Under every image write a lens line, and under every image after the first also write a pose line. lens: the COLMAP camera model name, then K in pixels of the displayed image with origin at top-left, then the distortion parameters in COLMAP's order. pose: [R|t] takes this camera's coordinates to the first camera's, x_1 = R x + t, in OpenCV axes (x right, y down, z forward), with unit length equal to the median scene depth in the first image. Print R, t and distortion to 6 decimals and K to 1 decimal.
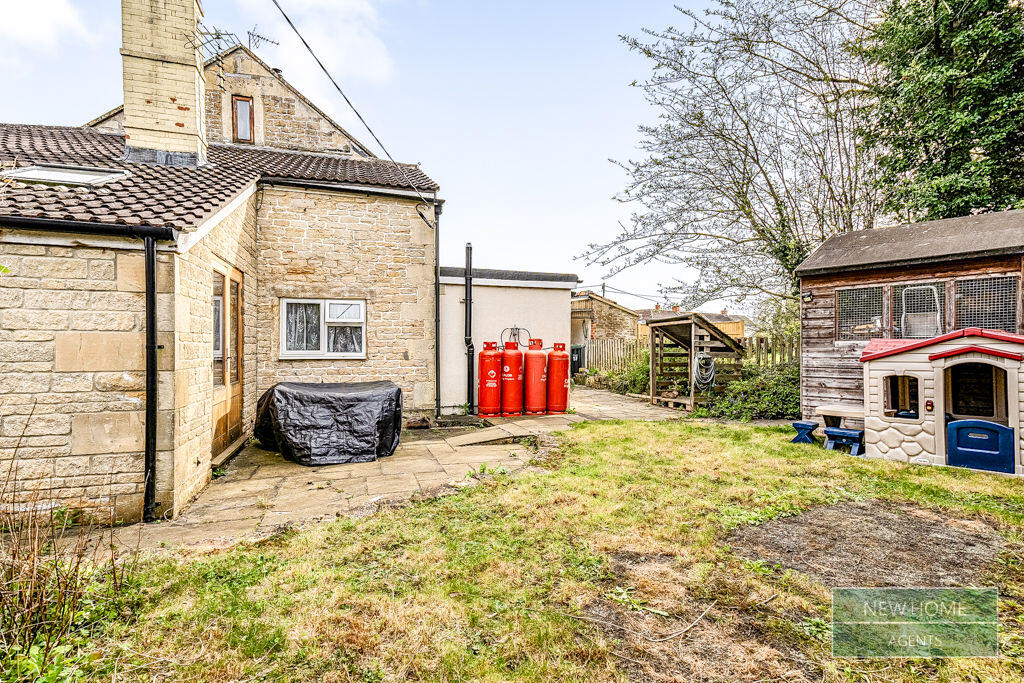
lens RADIAL K [[524.3, 0, 510.4], [0, 524.3, 341.2], [0, 0, 1]] dist [0.047118, -0.002269]
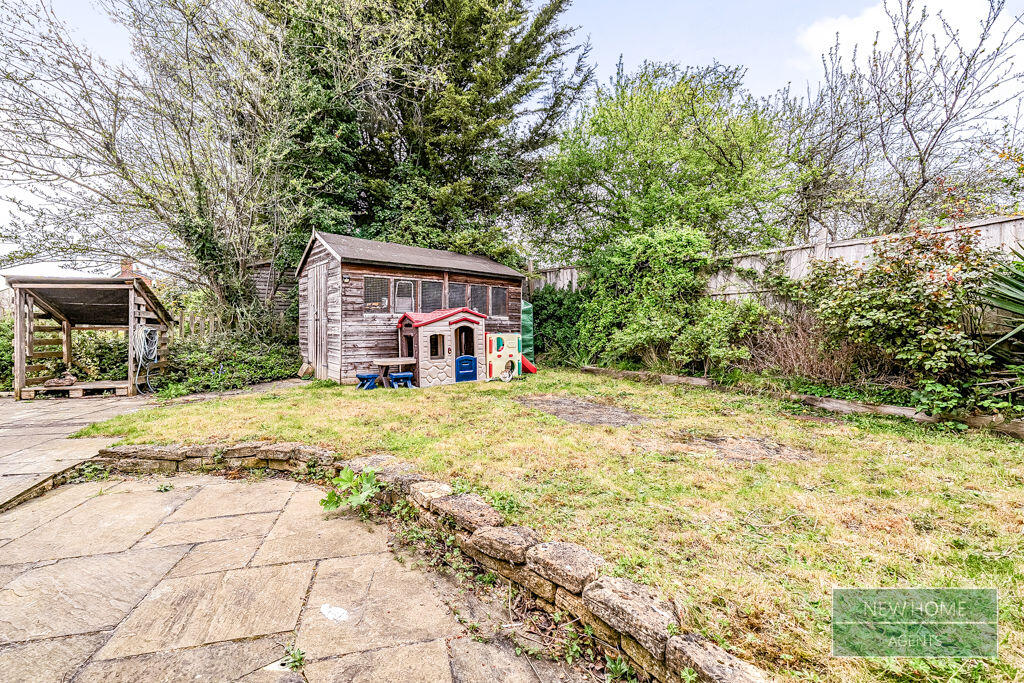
lens RADIAL K [[404.7, 0, 508.6], [0, 404.7, 334.9], [0, 0, 1]] dist [0.000253, -0.000186]
pose [[0.032671, -0.018965, 0.999286, -0.410579], [-0.008223, 0.999781, 0.019243, 0.030995], [-0.999432, -0.008846, 0.032508, 0.572384]]
